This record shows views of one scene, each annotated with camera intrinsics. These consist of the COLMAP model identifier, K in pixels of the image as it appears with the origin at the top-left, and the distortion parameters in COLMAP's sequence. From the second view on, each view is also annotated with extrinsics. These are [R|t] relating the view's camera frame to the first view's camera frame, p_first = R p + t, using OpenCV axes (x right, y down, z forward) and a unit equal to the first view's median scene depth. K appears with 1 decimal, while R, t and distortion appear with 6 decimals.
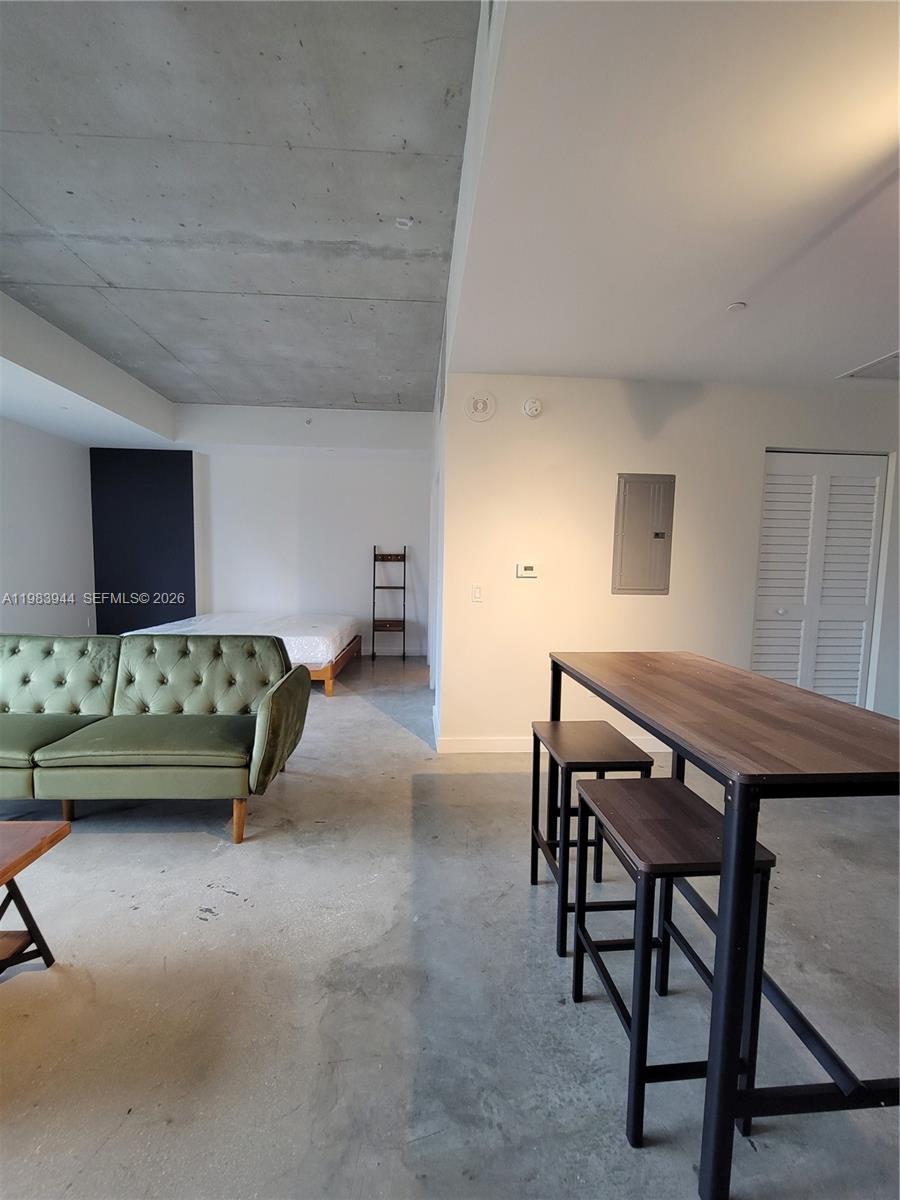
lens RADIAL K [[492.0, 0, 441.3], [0, 492.0, 604.8], [0, 0, 1]] dist [0.000931, -0.002067]
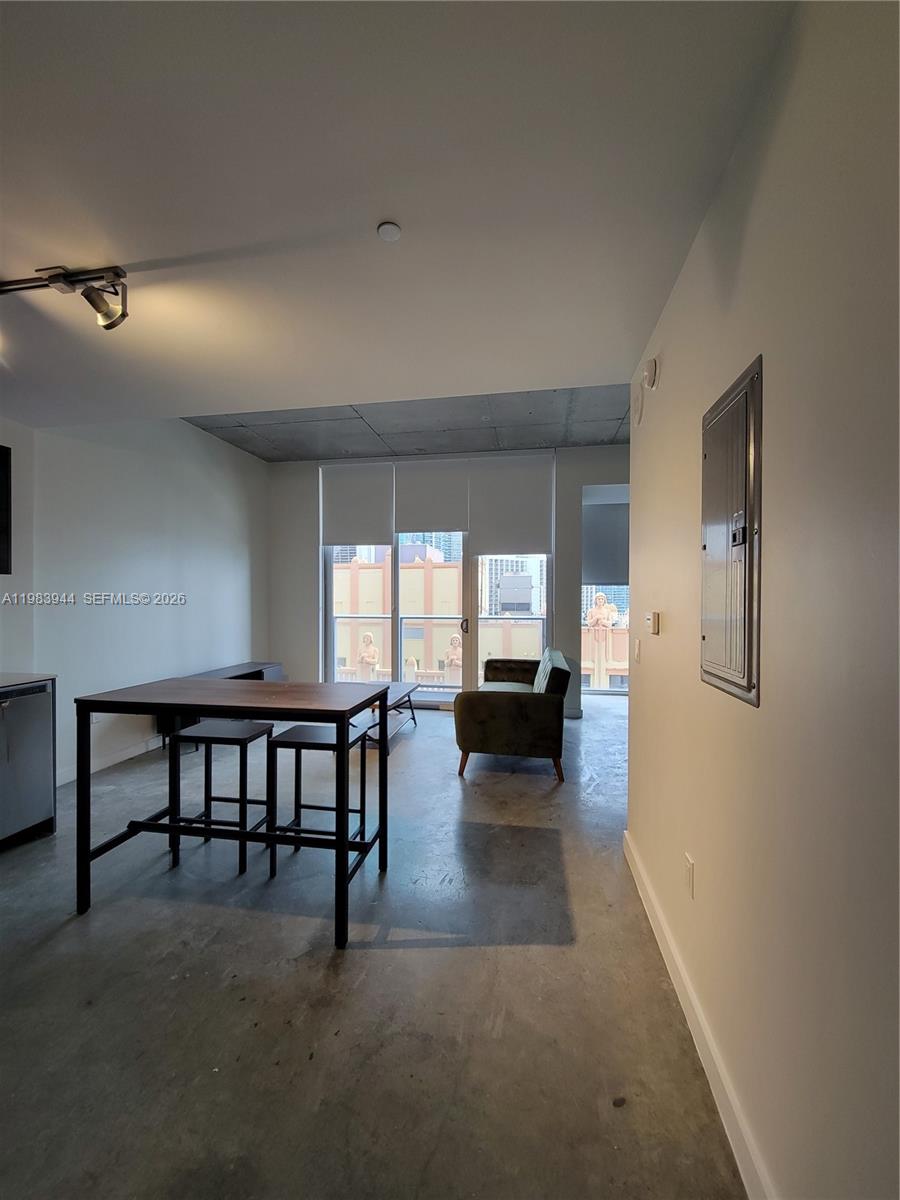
lens RADIAL K [[492.0, 0, 440.1], [0, 492.0, 602.3], [0, 0, 1]] dist [0.000931, -0.002067]
pose [[-0.237197, -0.014555, -0.971353, 0.995784], [-0.090853, 0.995838, 0.007264, -0.088258], [0.967204, 0.089973, -0.237532, 1.024934]]
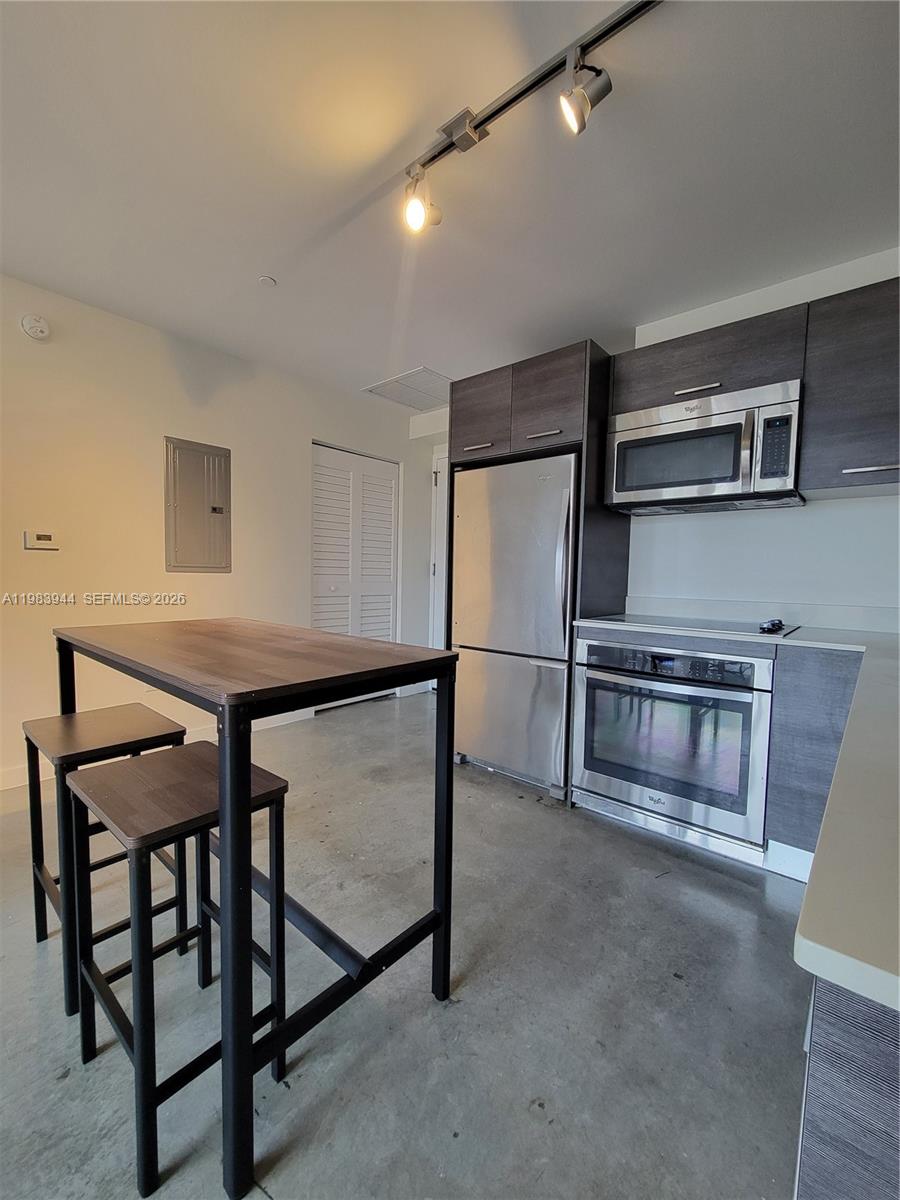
lens RADIAL K [[492.0, 0, 441.1], [0, 492.0, 605.5], [0, 0, 1]] dist [0.000931, -0.002067]
pose [[0.707176, -0.047555, 0.705436, 0.082148], [0.051846, 0.998537, 0.015339, 0.060776], [-0.705134, 0.025727, 0.708608, 0.028451]]
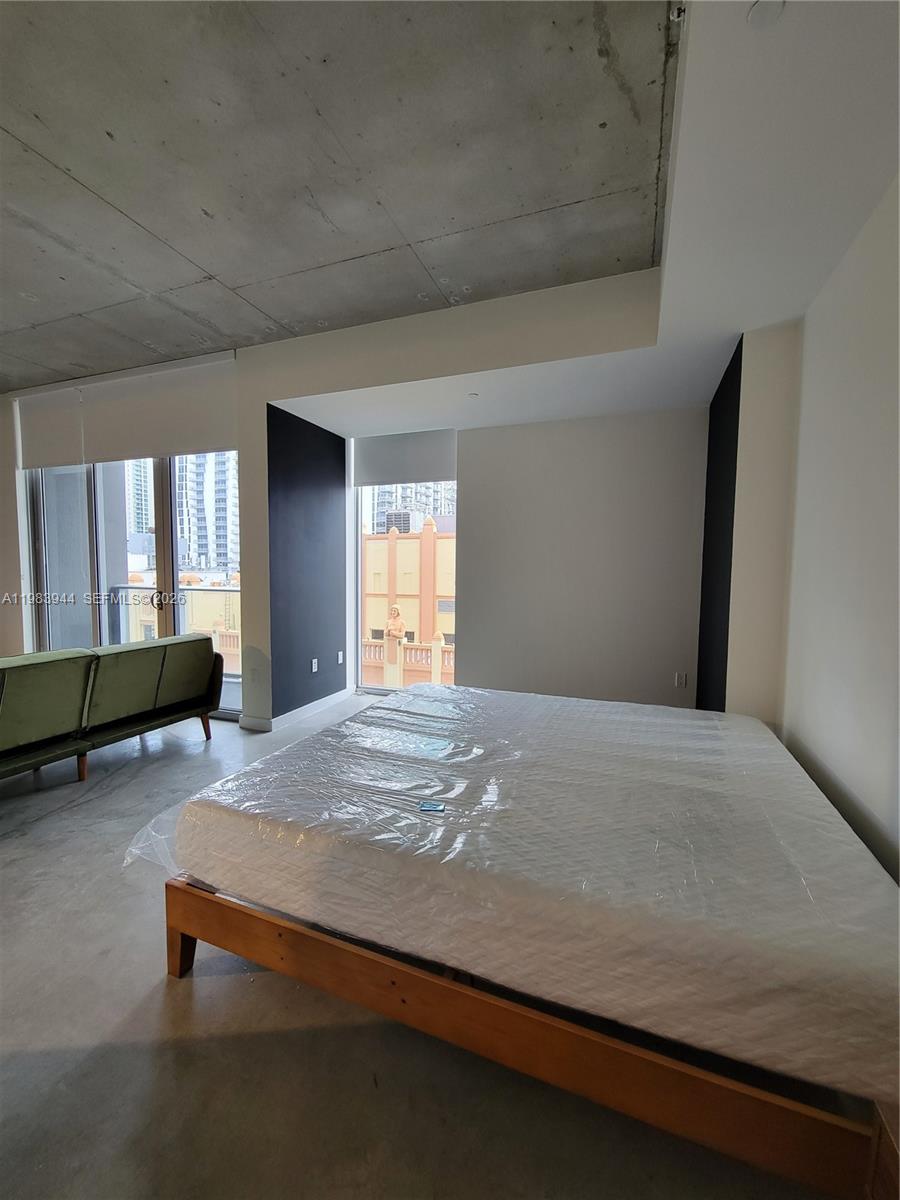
lens RADIAL K [[492.0, 0, 440.6], [0, 492.0, 605.5], [0, 0, 1]] dist [0.000931, -0.002067]
pose [[-0.408776, 0.039120, -0.911796, 0.008810], [-0.097618, 0.991475, 0.086303, -0.197166], [0.907399, 0.124286, -0.401472, 2.136406]]
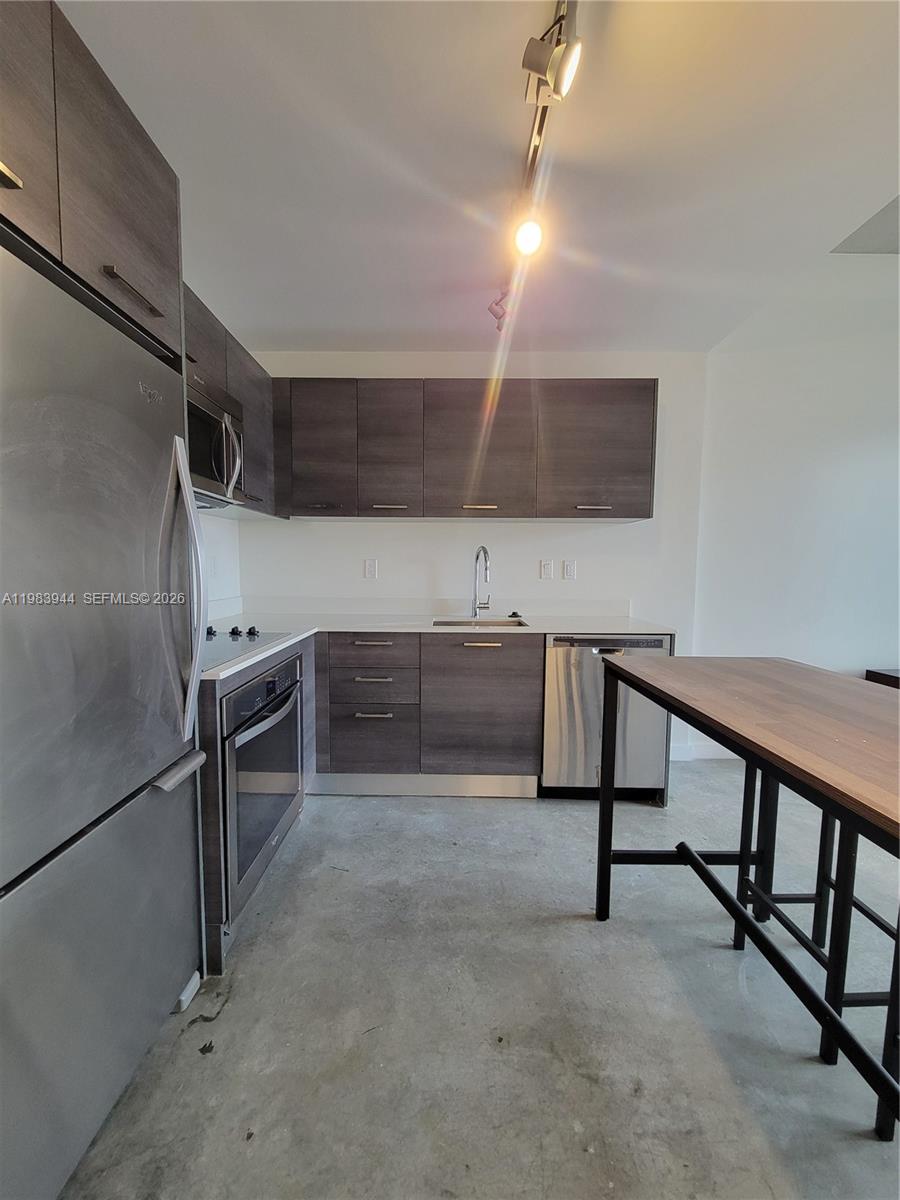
lens RADIAL K [[492.0, 0, 446.0], [0, 492.0, 603.7], [0, 0, 1]] dist [0.000931, -0.002067]
pose [[-0.998054, -0.031104, 0.054049, 0.562058], [-0.021768, 0.985980, 0.165438, -0.042976], [-0.058437, 0.163940, -0.984738, 0.909591]]
